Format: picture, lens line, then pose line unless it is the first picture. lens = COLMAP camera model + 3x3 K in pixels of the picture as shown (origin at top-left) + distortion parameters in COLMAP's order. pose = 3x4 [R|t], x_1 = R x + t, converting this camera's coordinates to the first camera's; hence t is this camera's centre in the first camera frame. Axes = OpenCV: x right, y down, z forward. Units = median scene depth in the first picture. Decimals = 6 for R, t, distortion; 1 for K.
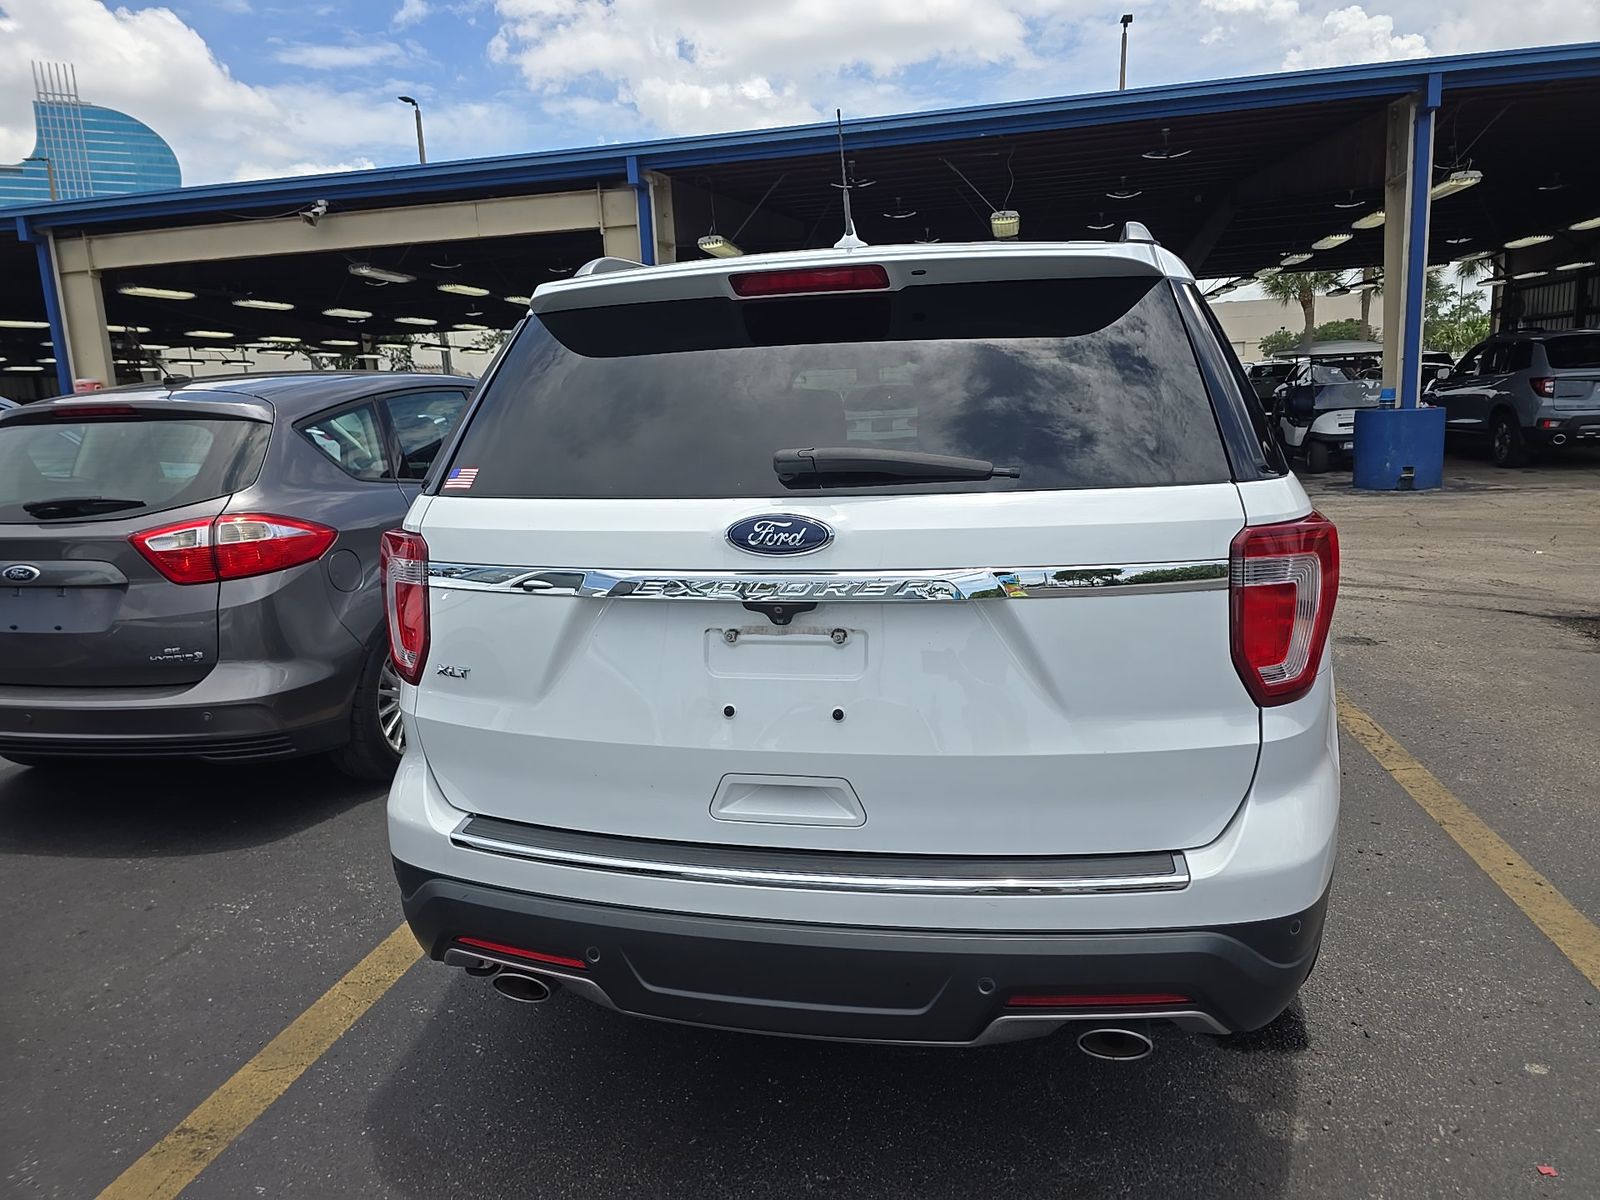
lens RADIAL K [[1117.4, 0, 793.8], [0, 1117.4, 605.3], [0, 0, 1]] dist [0.071701, -0.075639]
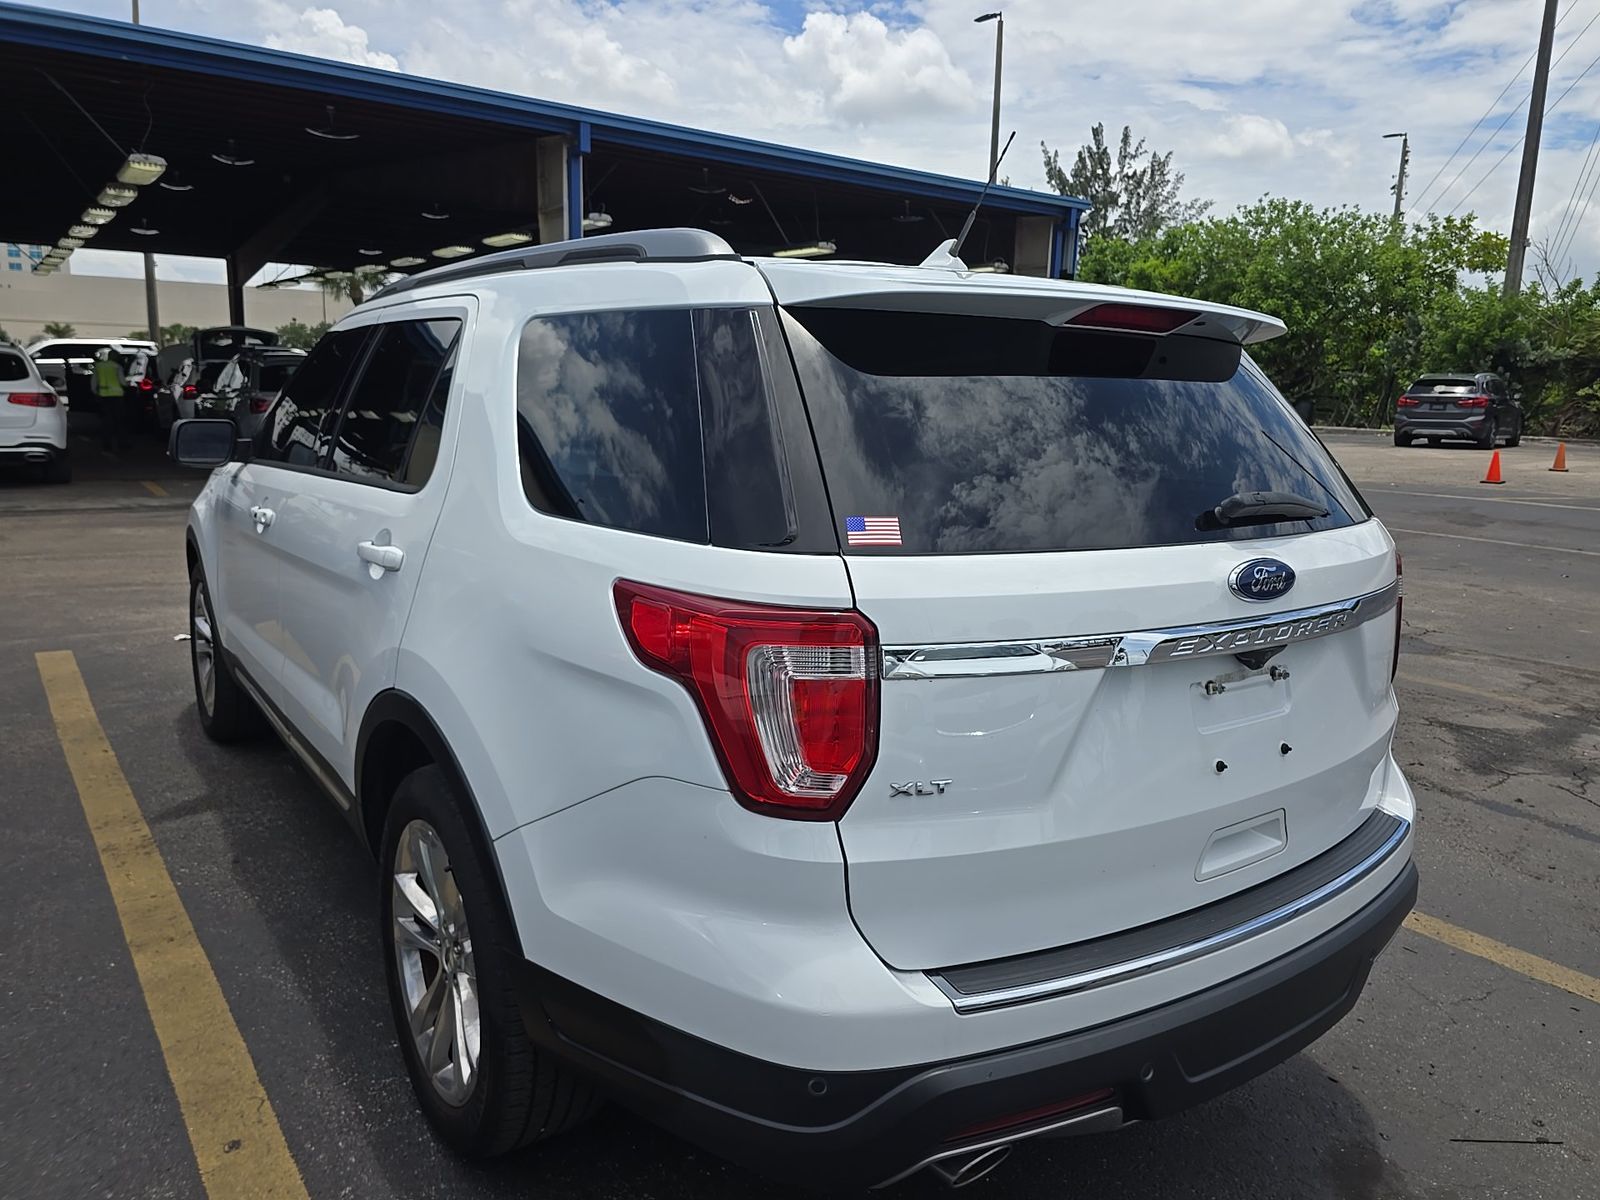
lens RADIAL K [[1117.4, 0, 793.8], [0, 1117.4, 605.3], [0, 0, 1]] dist [0.071701, -0.075639]
pose [[0.654548, -0.083619, 0.751382, -0.157089], [0.077770, 0.996039, 0.043099, -0.017497], [-0.752010, 0.030224, 0.658459, 0.098552]]
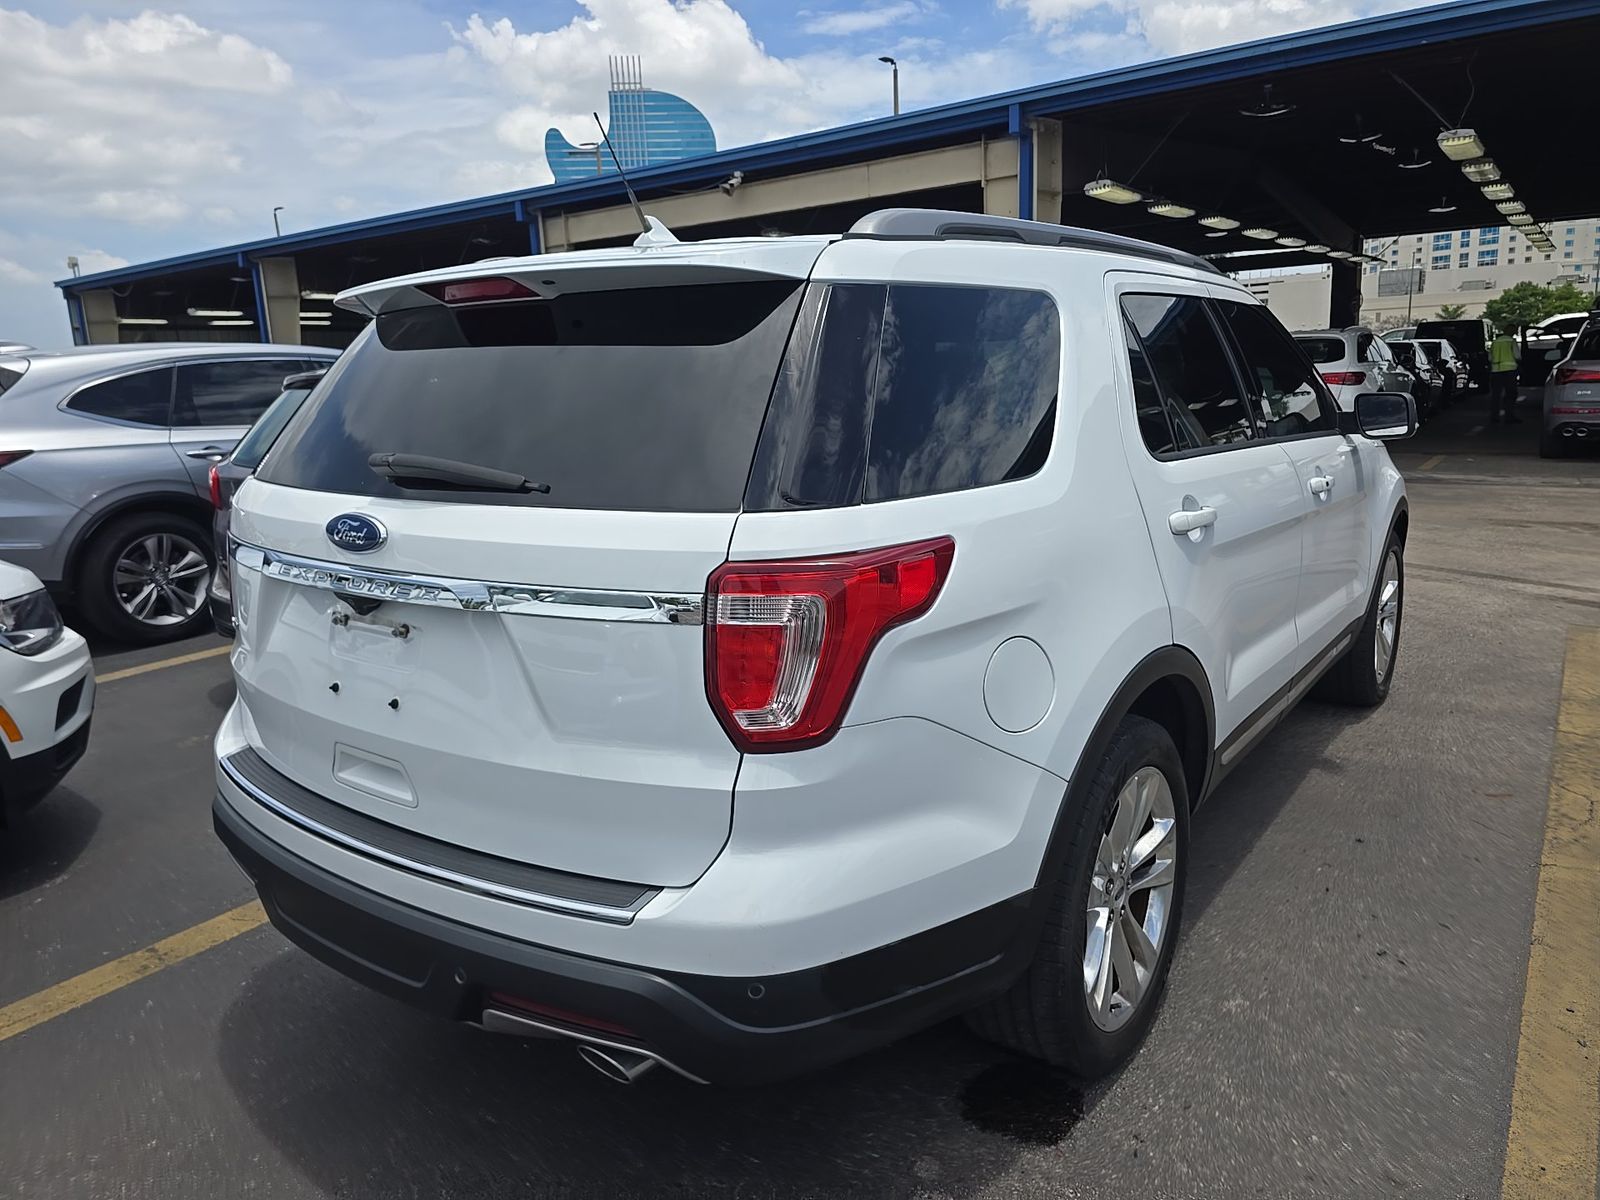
lens RADIAL K [[1119.7, 0, 800.0], [0, 1119.7, 600.0], [0, 0, 1]] dist [0.058925, -0.067849]
pose [[0.904871, 0.095943, -0.414734, 0.127197], [-0.078463, 0.995168, 0.059027, -0.014611], [0.418393, -0.020870, 0.908026, 0.027023]]
